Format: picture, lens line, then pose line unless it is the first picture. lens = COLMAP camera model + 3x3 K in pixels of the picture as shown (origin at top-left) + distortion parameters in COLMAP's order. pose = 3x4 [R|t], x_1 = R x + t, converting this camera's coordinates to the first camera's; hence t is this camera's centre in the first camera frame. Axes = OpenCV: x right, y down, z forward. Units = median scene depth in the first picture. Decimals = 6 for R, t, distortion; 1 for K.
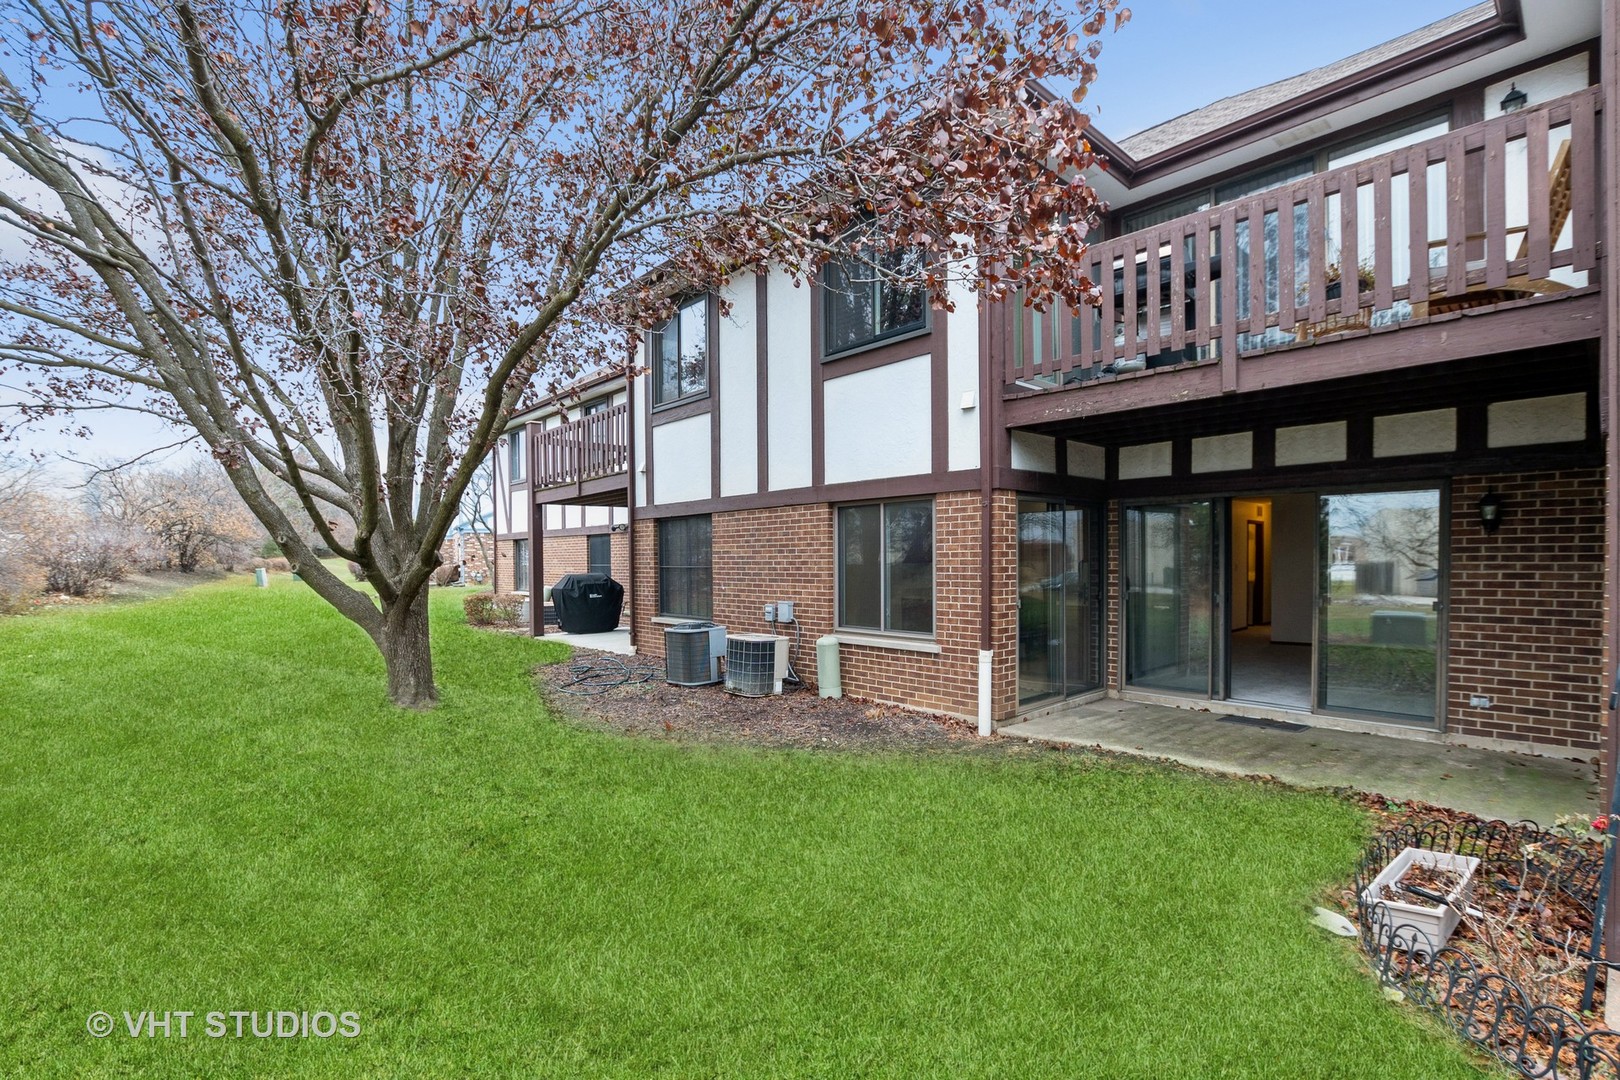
lens RADIAL K [[724.7, 0, 829.7], [0, 724.7, 576.8], [0, 0, 1]] dist [-0.013759, 0.003033]
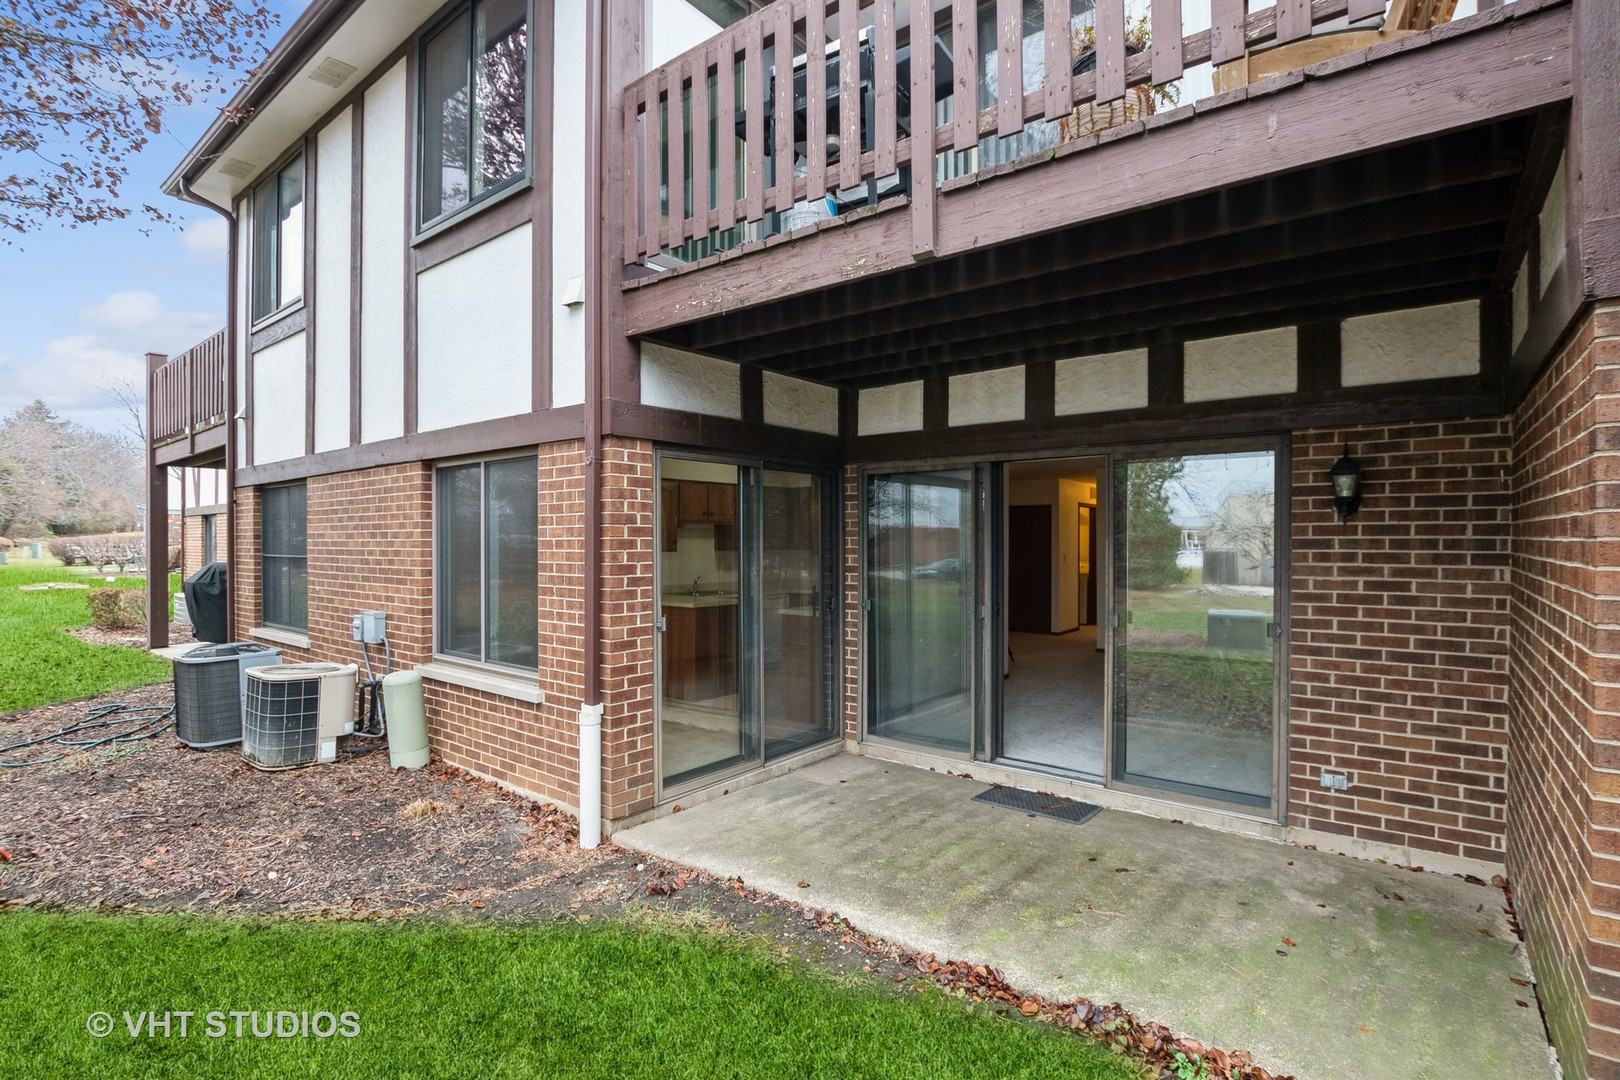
lens RADIAL K [[752.3, 0, 813.6], [0, 752.3, 543.7], [0, 0, 1]] dist [-0.015812, 0.001386]
pose [[0.989908, 0.007568, 0.141510, 0.307213], [-0.004492, 0.999747, -0.022044, -0.018559], [-0.141641, 0.021185, 0.989691, 0.353232]]
